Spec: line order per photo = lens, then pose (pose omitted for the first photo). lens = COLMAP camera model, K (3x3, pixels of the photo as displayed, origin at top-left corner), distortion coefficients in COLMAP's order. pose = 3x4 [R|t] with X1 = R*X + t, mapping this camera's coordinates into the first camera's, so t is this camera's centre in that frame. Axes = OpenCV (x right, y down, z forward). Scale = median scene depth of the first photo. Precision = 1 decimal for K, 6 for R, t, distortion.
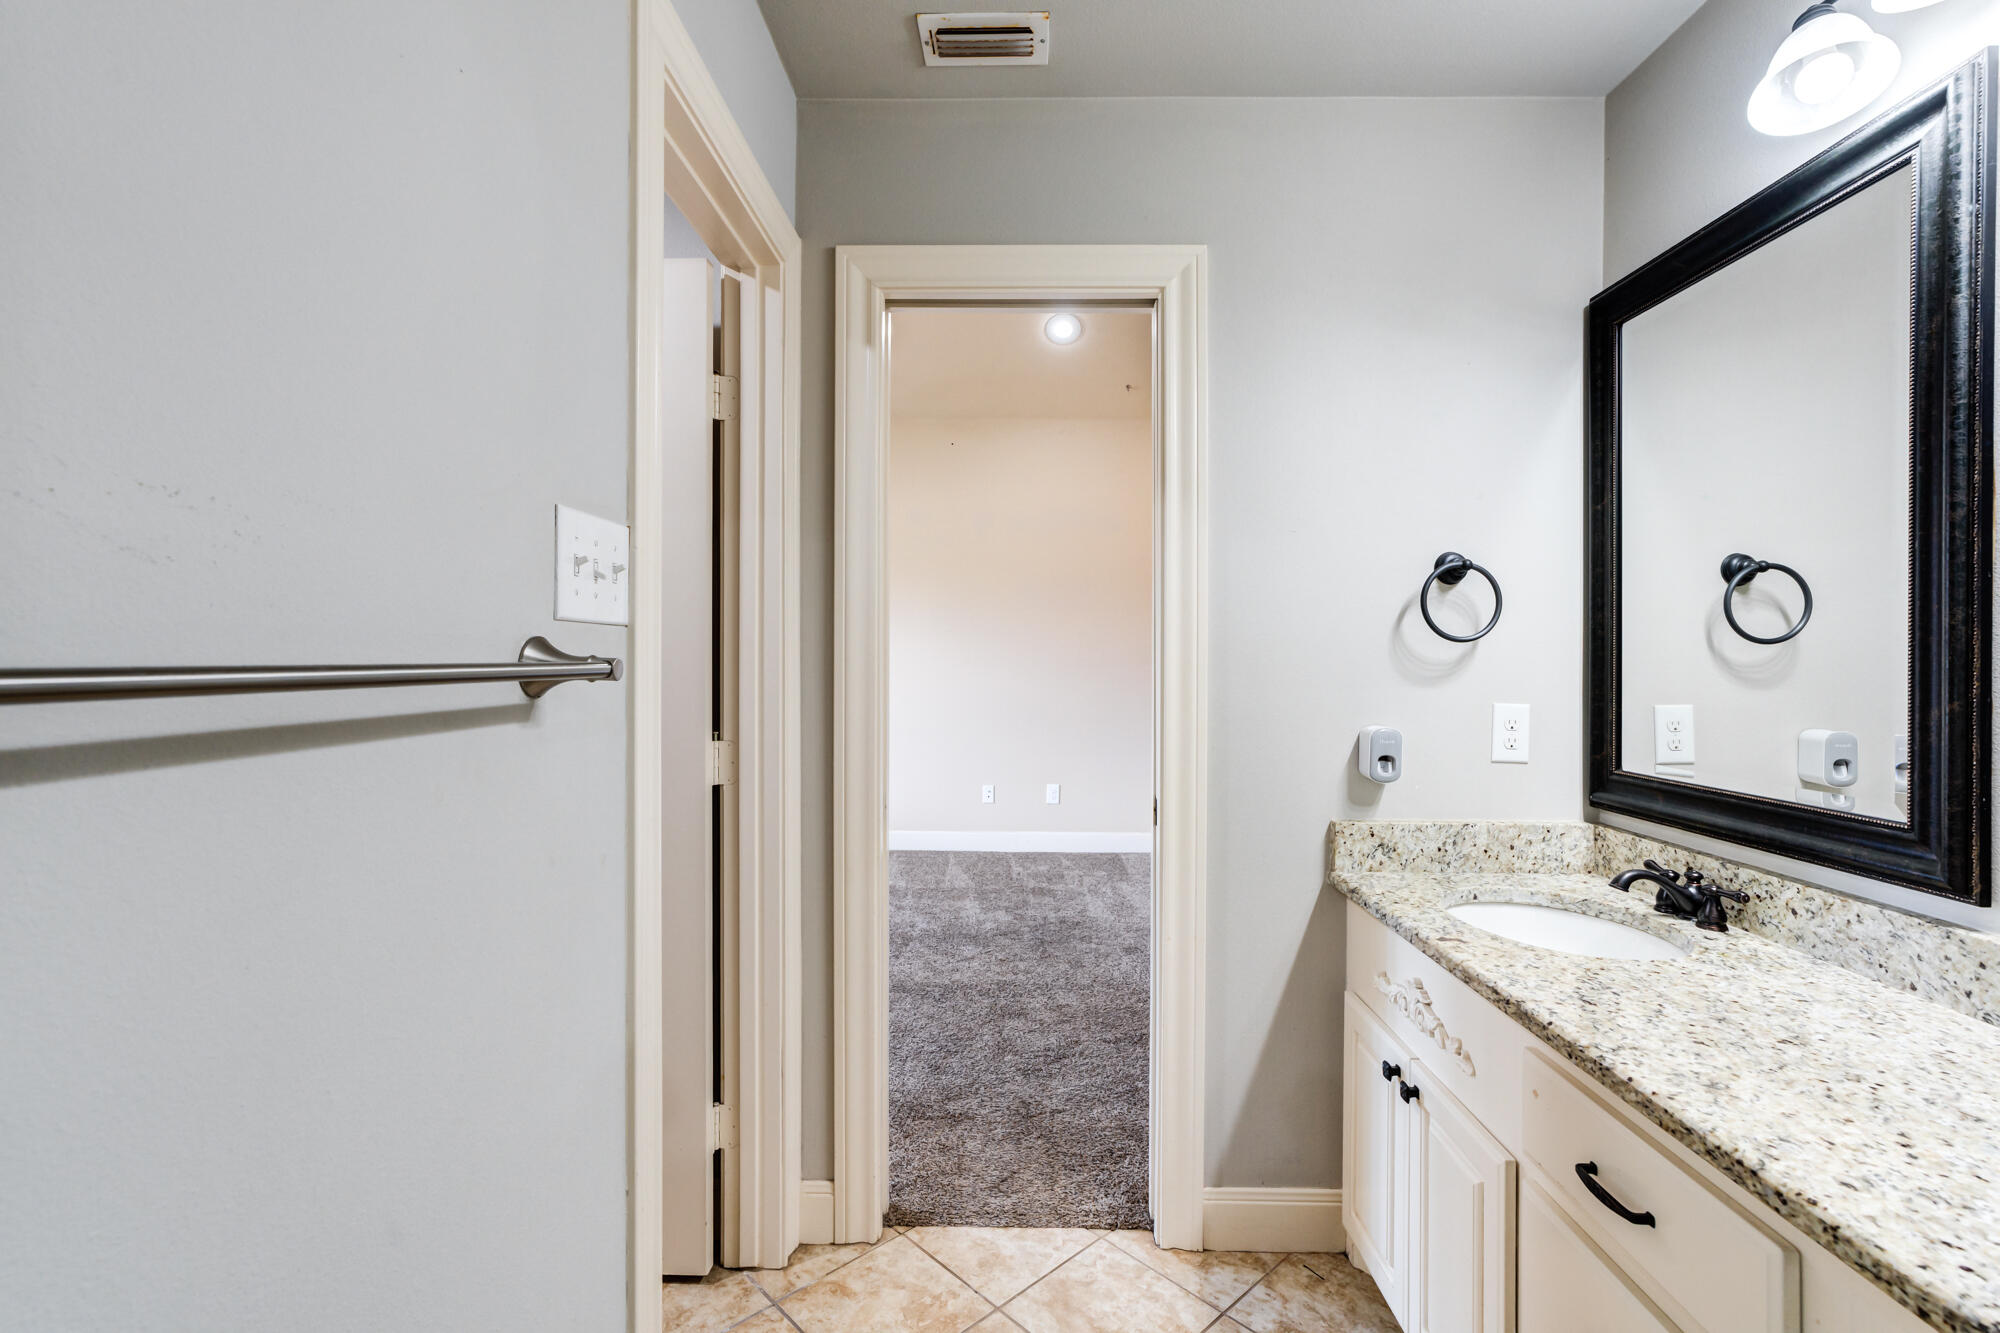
lens RADIAL K [[911.5, 0, 1008.2], [0, 911.5, 654.4], [0, 0, 1]] dist [-0.018029, 0.014088]
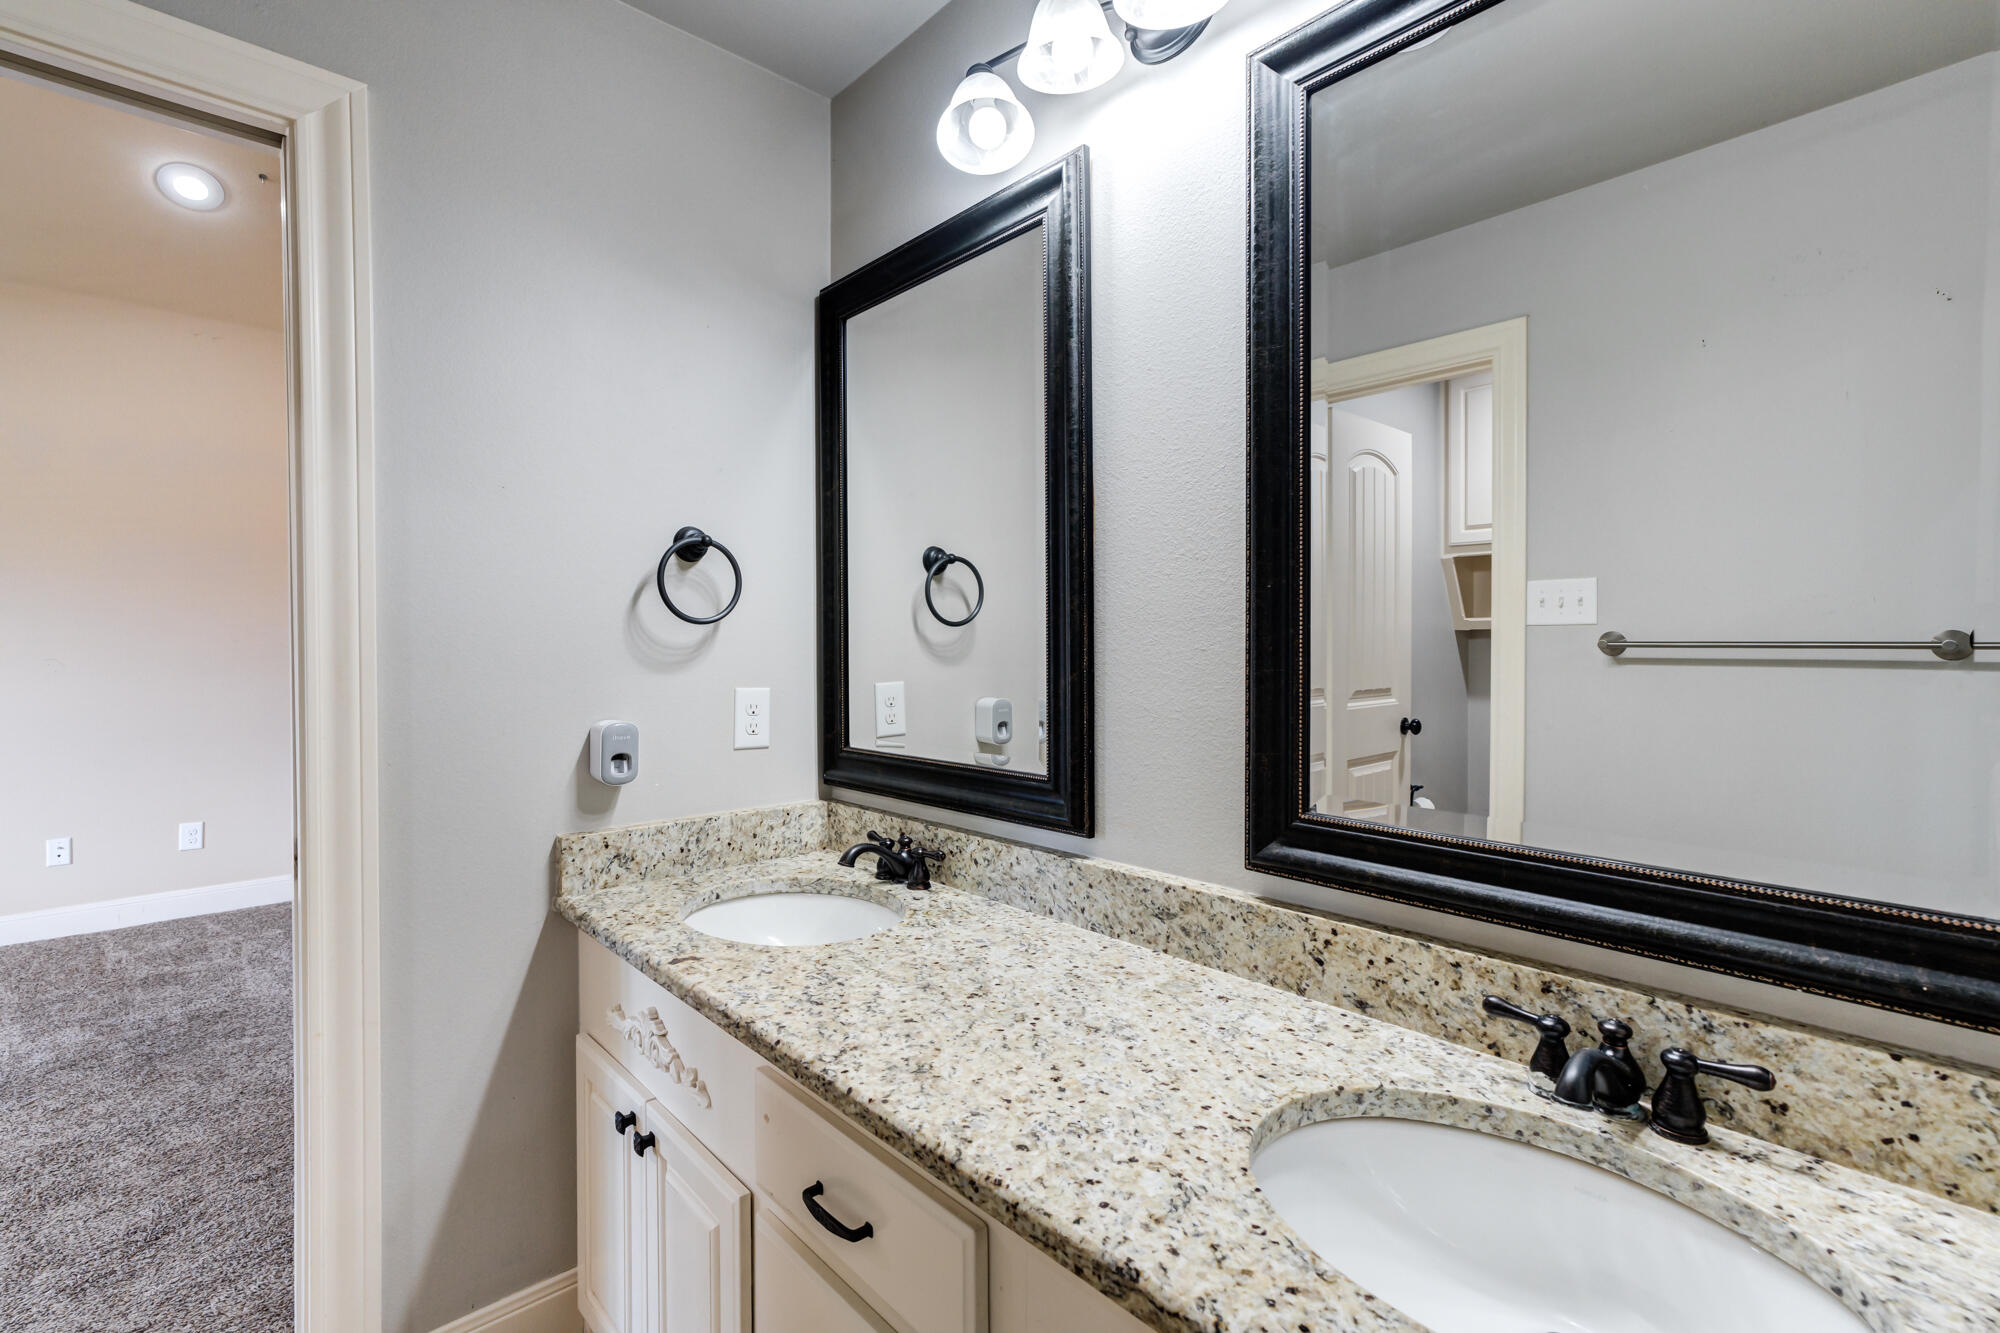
lens RADIAL K [[911.5, 0, 1004.9], [0, 911.5, 652.0], [0, 0, 1]] dist [-0.018029, 0.014088]
pose [[0.728156, -0.016260, 0.685218, 0.089453], [0.007620, 0.999849, 0.015628, 0.002855], [-0.685369, -0.006158, 0.728170, 0.112856]]
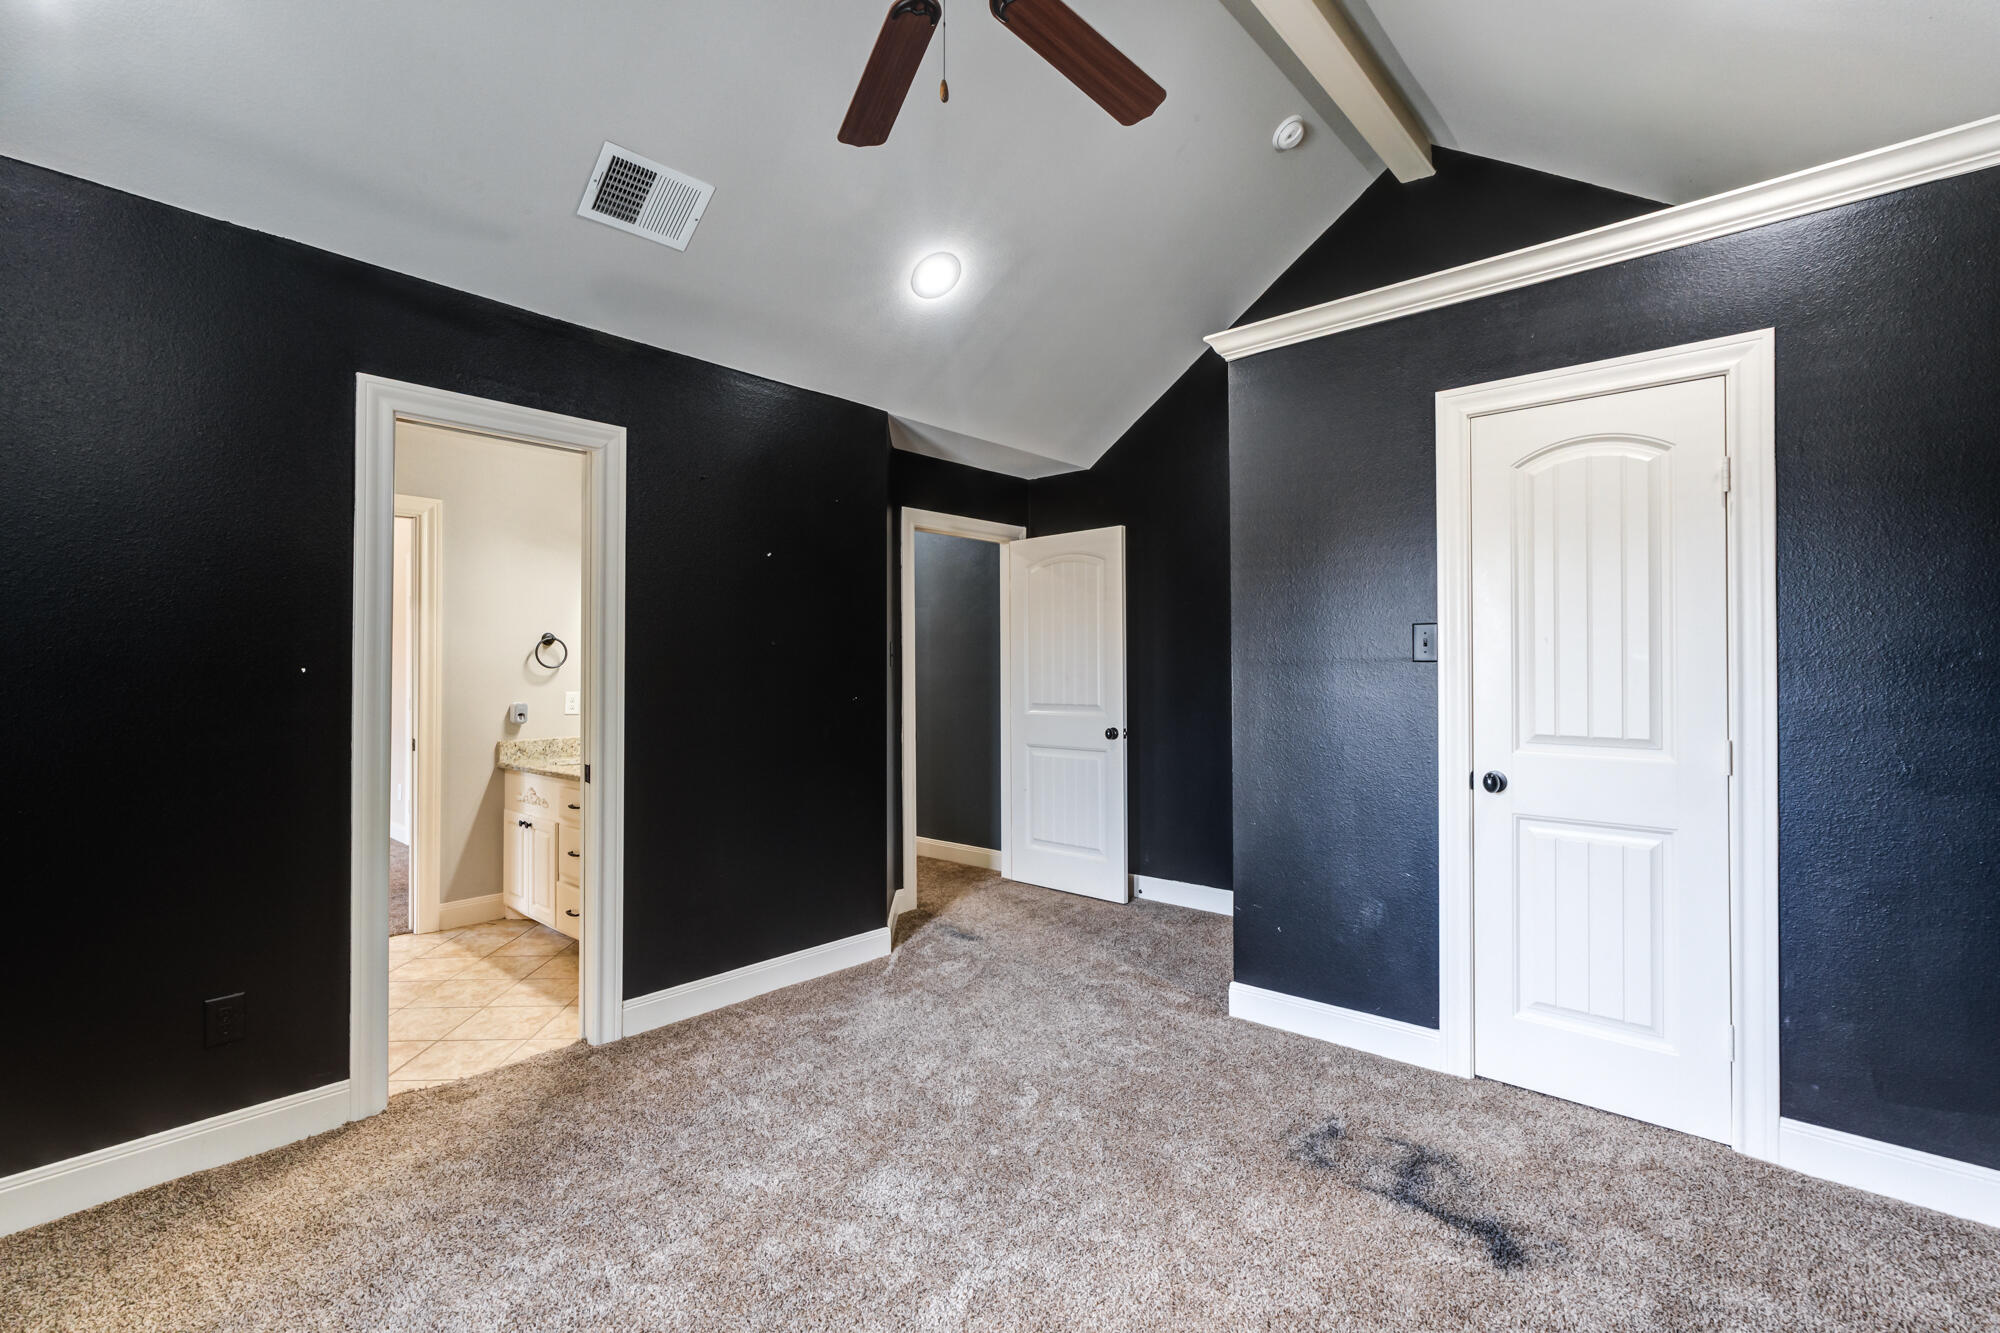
lens RADIAL K [[911.5, 0, 999.0], [0, 911.5, 661.3], [0, 0, 1]] dist [-0.018029, 0.014088]
pose [[0.652374, 0.001354, 0.757896, -0.644024], [0.000777, 0.999997, -0.002455, -0.026668], [-0.757897, 0.002190, 0.652371, -1.688606]]
